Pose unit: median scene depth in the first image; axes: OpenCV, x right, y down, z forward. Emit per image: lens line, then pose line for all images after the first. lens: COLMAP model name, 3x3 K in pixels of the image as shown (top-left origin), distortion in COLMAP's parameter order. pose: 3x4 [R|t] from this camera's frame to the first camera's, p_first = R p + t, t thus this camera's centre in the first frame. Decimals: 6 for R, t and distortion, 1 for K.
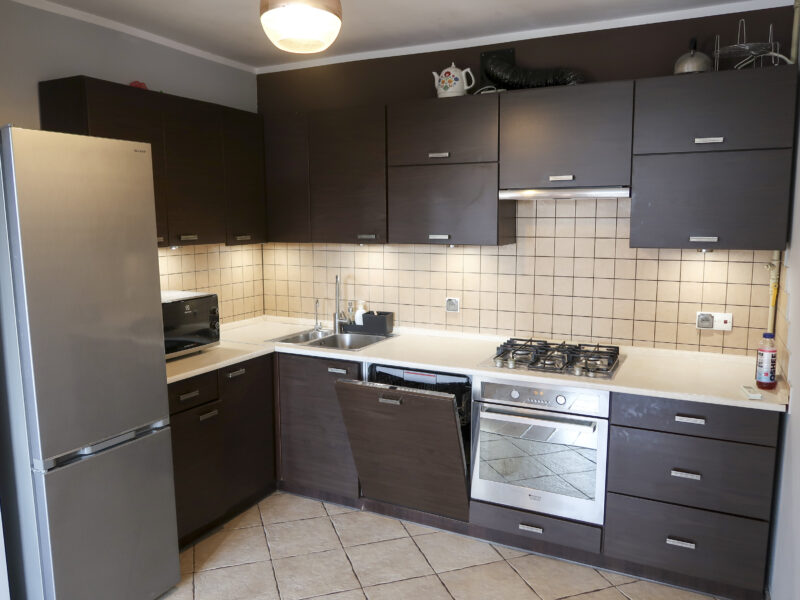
lens RADIAL K [[624.0, 0, 401.5], [0, 624.0, 302.6], [0, 0, 1]] dist [-0.012471, -0.009430]
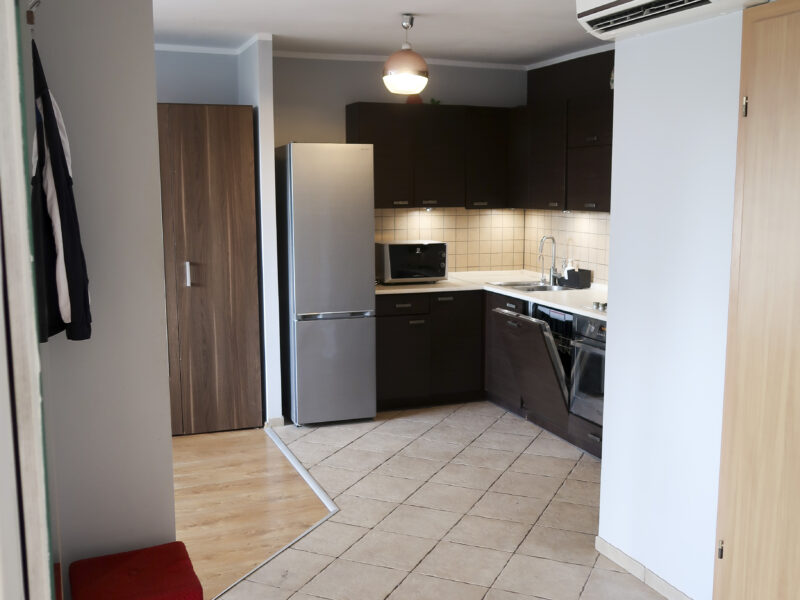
lens RADIAL K [[815.1, 0, 399.6], [0, 815.1, 299.8], [0, 0, 1]] dist [-0.000890, 0.000000]
pose [[0.748283, 0.096501, -0.656323, 0.795508], [-0.094325, 0.994788, 0.038725, 0.049455], [0.656639, 0.032930, 0.753486, -0.419000]]
